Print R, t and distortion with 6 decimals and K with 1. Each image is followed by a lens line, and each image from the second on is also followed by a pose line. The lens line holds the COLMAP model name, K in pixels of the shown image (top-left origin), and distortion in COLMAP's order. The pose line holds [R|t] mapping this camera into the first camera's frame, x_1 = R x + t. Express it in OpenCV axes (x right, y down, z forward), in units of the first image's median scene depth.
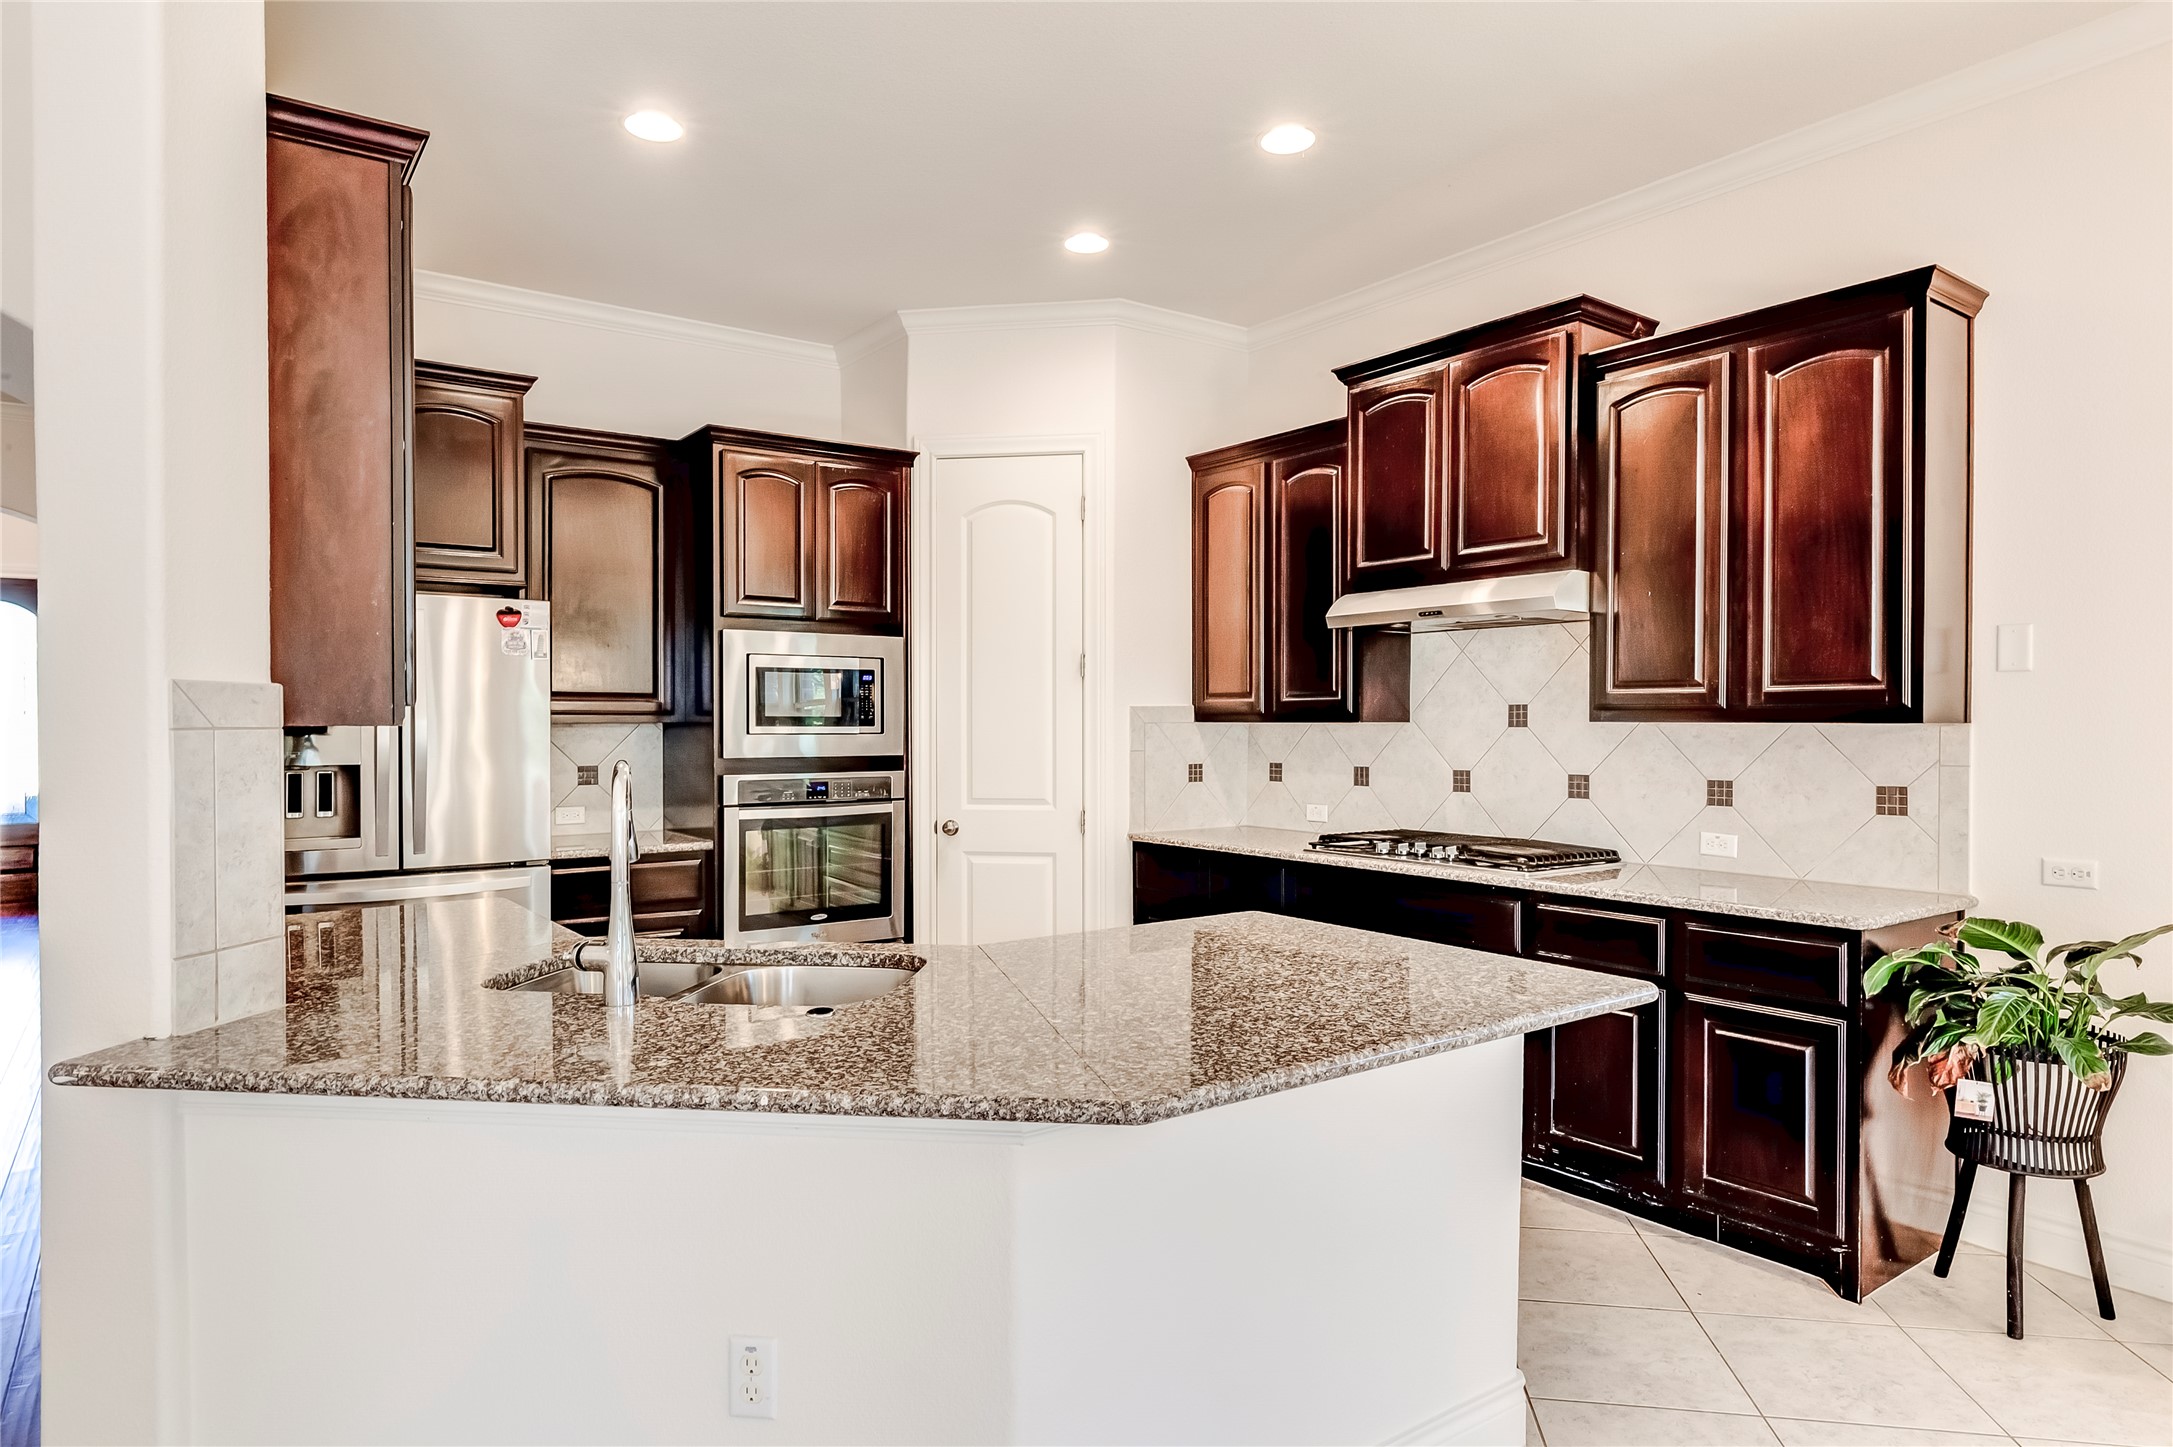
lens RADIAL K [[1254.0, 0, 1090.8], [0, 1254.0, 728.8], [0, 0, 1]] dist [-0.005961, 0.000453]
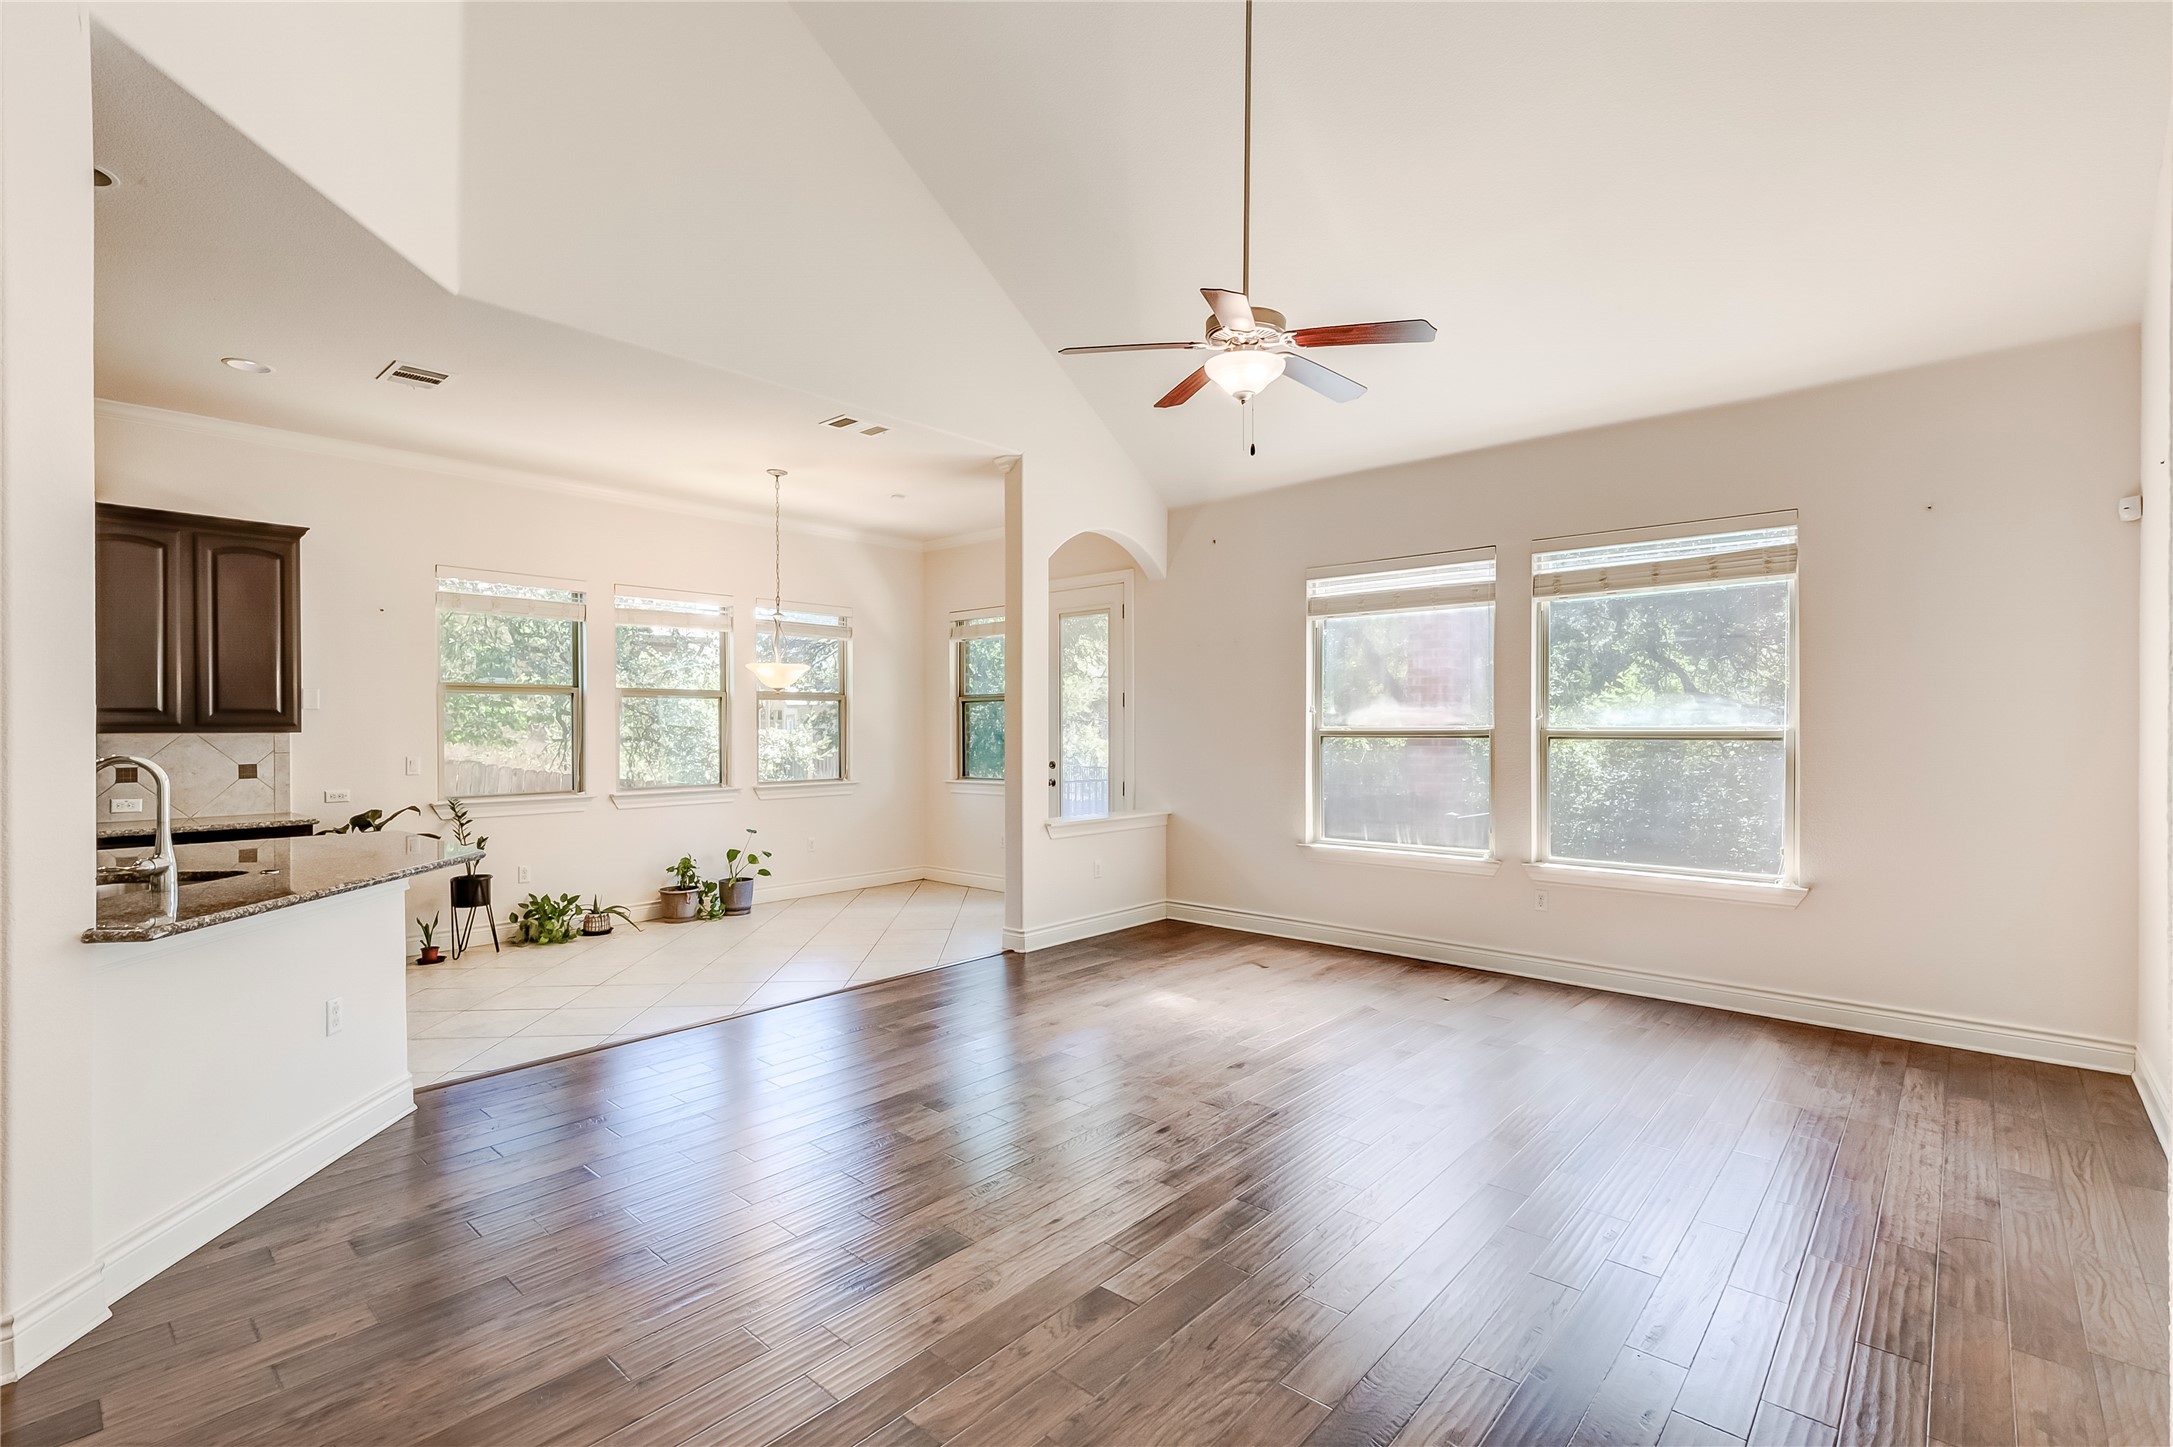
lens RADIAL K [[979.0, 0, 1087.4], [0, 979.0, 723.9], [0, 0, 1]] dist [0.005064, -0.000032]
pose [[-0.205781, 0.007218, 0.978571, -0.854918], [0.013964, 0.999893, -0.004439, 0.004277], [-0.978498, 0.012751, -0.205860, -0.001709]]
